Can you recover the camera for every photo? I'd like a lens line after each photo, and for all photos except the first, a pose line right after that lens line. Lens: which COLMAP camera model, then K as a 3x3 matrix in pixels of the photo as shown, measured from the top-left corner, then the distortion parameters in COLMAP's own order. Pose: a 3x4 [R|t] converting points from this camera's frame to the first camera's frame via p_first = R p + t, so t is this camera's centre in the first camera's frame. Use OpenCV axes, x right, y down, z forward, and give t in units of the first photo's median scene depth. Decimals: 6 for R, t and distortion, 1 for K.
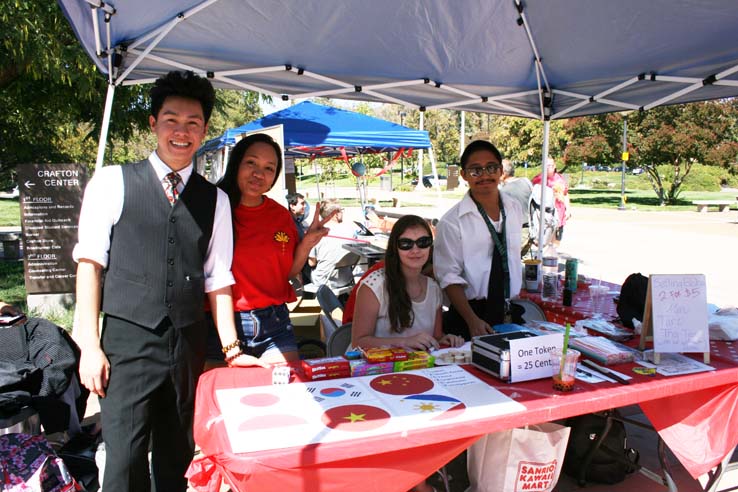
lens RADIAL K [[611.5, 0, 371.1], [0, 611.5, 257.6], [0, 0, 1]] dist [-0.156570, 0.131270]
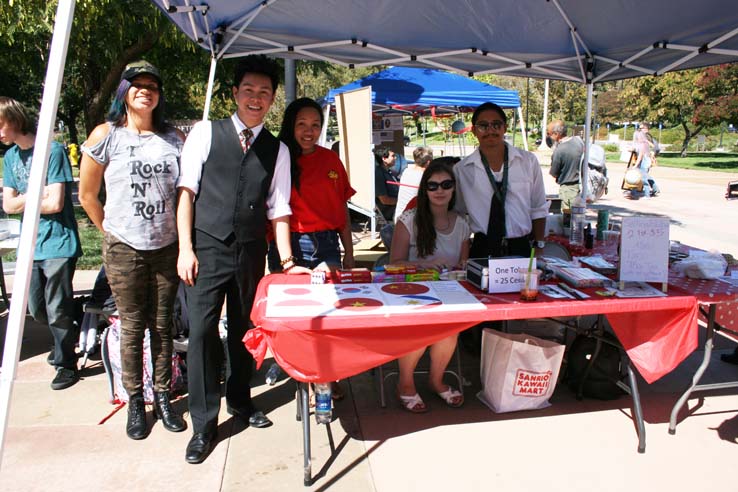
lens RADIAL K [[611.5, 0, 371.1], [0, 611.5, 257.6], [0, 0, 1]] dist [-0.156570, 0.131270]
pose [[0.979354, 0.047203, -0.196565, 0.179568], [-0.033684, 0.996867, 0.071564, 0.036149], [0.199327, -0.063466, 0.977876, -0.237725]]
